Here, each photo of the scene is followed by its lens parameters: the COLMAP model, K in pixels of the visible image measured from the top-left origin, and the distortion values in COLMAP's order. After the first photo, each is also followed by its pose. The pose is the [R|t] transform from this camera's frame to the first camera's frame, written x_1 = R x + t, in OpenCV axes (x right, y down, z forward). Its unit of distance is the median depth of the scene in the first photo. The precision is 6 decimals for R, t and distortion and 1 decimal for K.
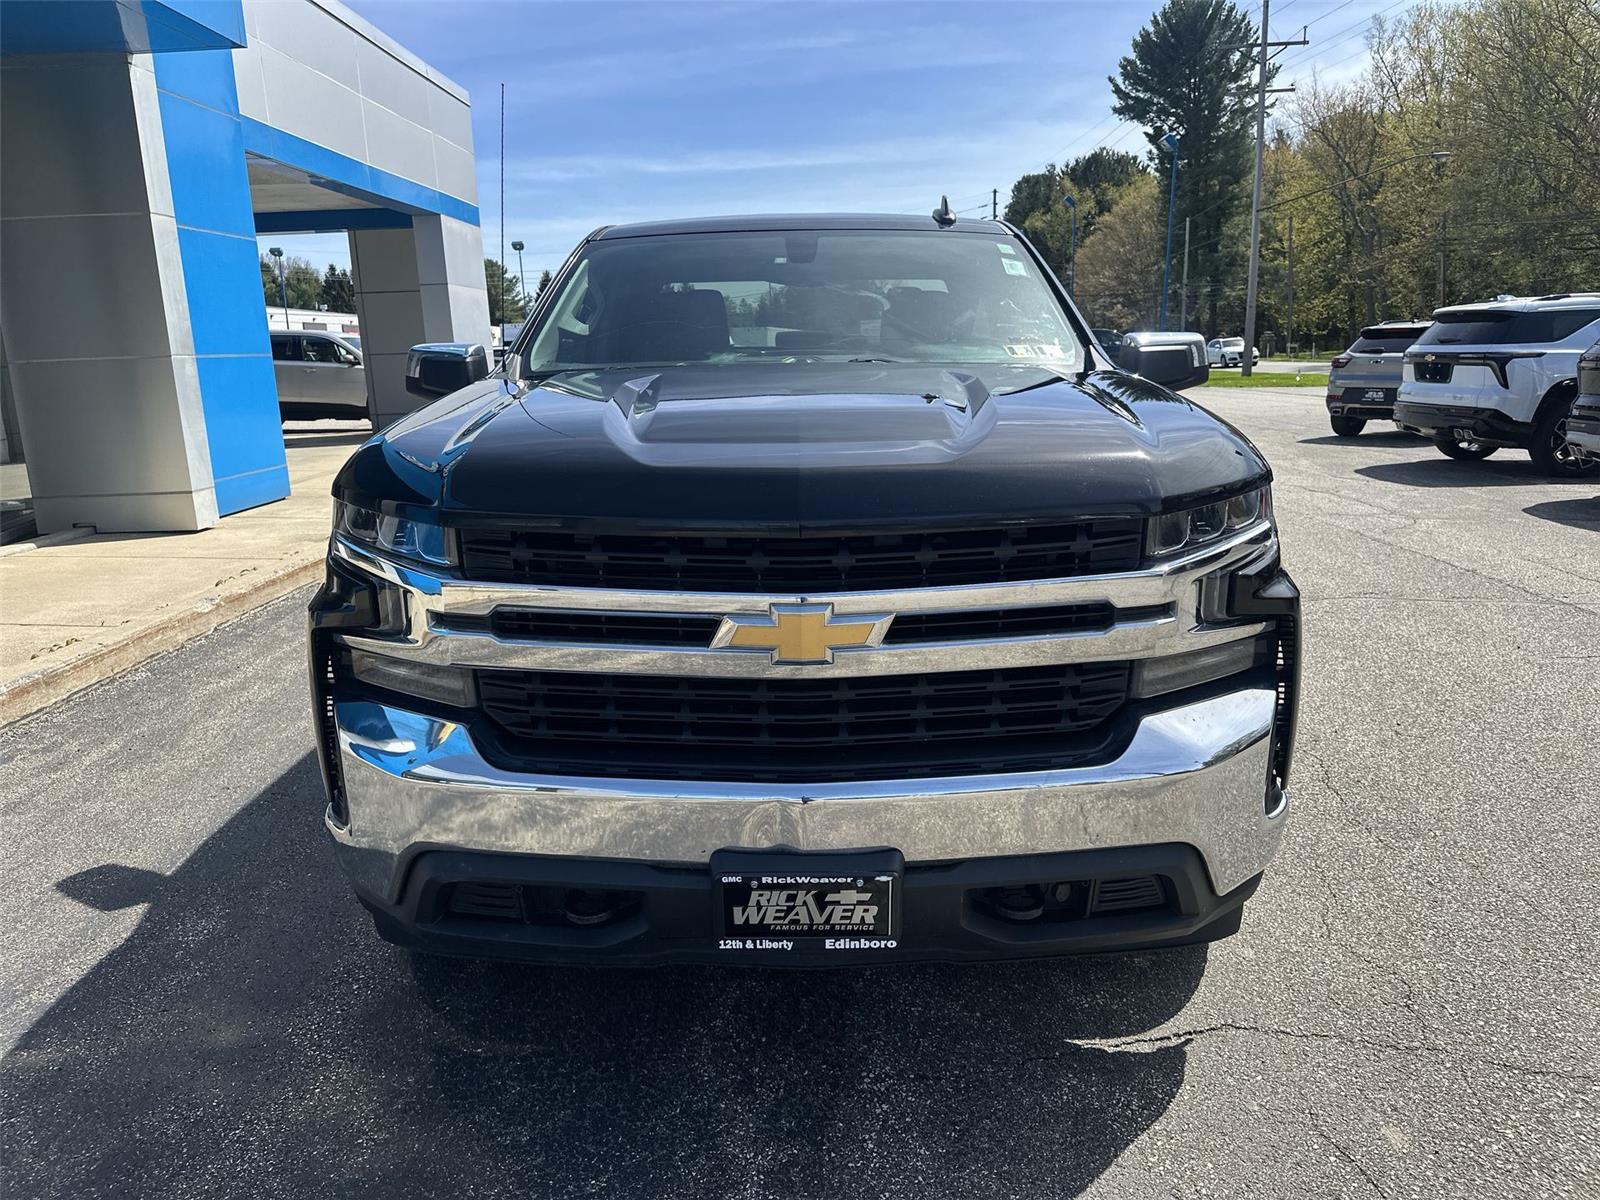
lens RADIAL K [[1136.8, 0, 813.5], [0, 1136.8, 599.3], [0, 0, 1]] dist [0.029528, -0.031406]
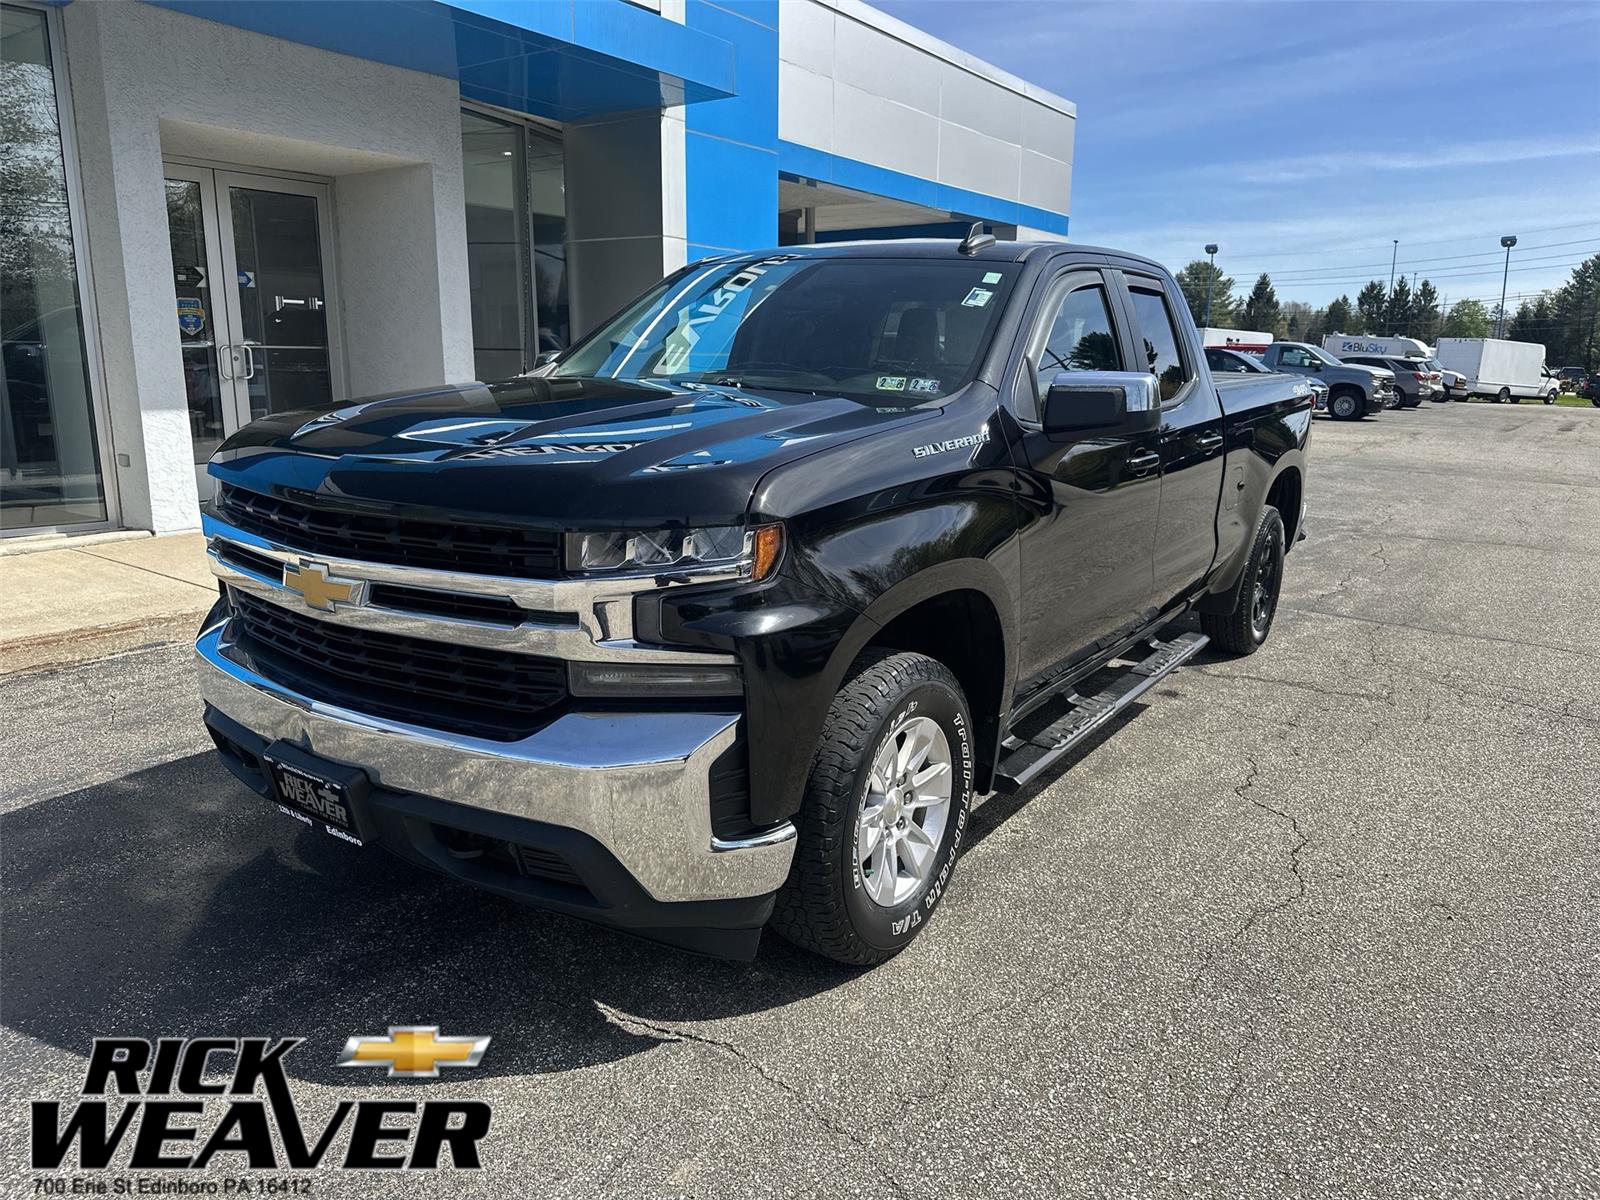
lens RADIAL K [[1127.1, 0, 811.2], [0, 1127.1, 616.8], [0, 0, 1]] dist [0.033146, -0.035883]
pose [[0.827425, 0.169097, -0.535512, 0.994110], [-0.161601, 0.984949, 0.061323, -0.089890], [0.537822, 0.035800, 0.842298, 0.184135]]
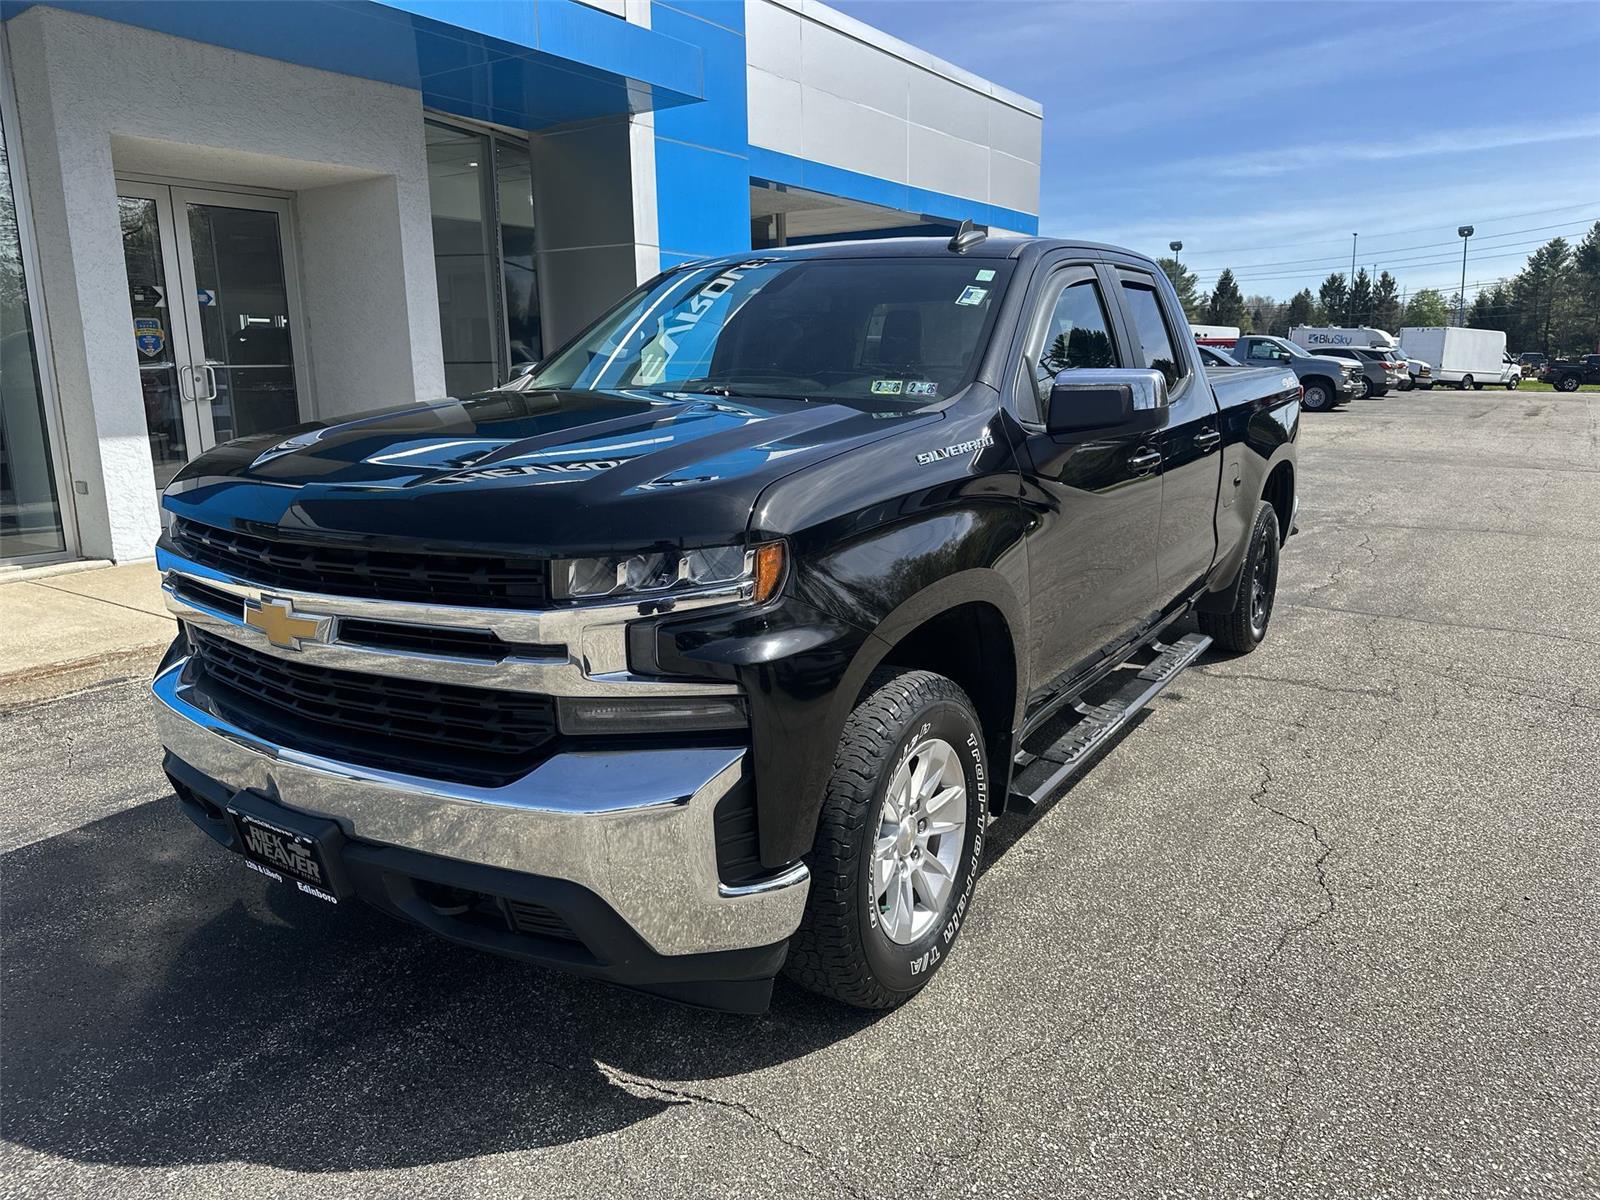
lens RADIAL K [[1127.1, 0, 815.1], [0, 1127.1, 600.5], [0, 0, 1]] dist [0.033146, -0.035883]
pose [[0.843762, 0.133679, -0.519804, 0.931942], [-0.132074, 0.990419, 0.040320, -0.098583], [0.520214, 0.034632, 0.853333, 0.233676]]
